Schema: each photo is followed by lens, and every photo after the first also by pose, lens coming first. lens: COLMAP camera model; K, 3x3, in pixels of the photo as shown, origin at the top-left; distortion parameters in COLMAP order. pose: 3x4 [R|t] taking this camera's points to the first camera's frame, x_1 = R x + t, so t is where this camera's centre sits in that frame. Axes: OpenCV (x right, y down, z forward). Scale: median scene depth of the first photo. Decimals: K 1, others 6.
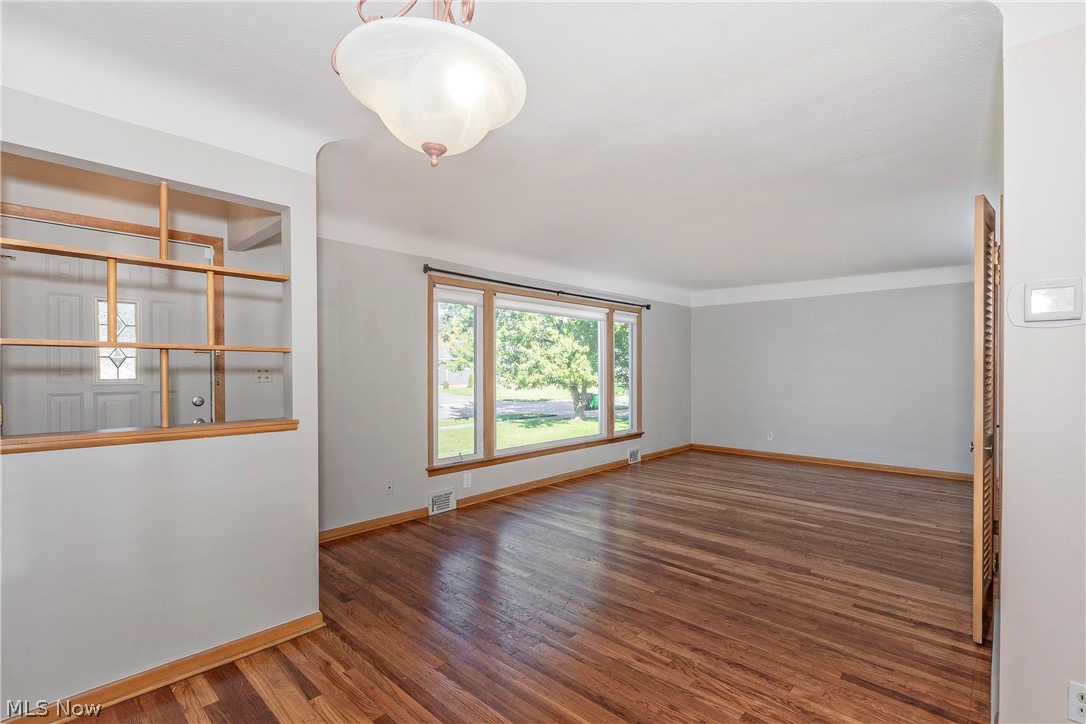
lens RADIAL K [[500.8, 0, 549.3], [0, 500.8, 367.4], [0, 0, 1]] dist [0.004442, 0.000517]
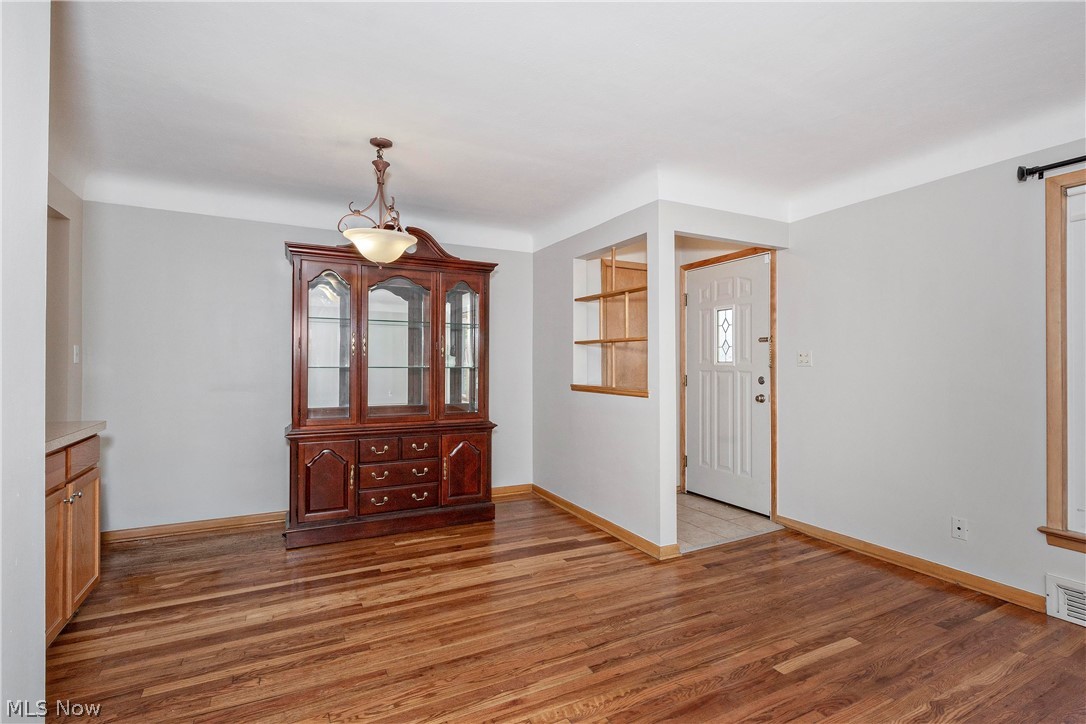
lens RADIAL K [[500.8, 0, 546.3], [0, 500.8, 360.7], [0, 0, 1]] dist [0.004442, 0.000517]
pose [[-0.340773, -0.007900, -0.940113, 0.533169], [0.003924, 0.999944, -0.009825, 0.022339], [0.940138, -0.007037, -0.340723, 0.760331]]
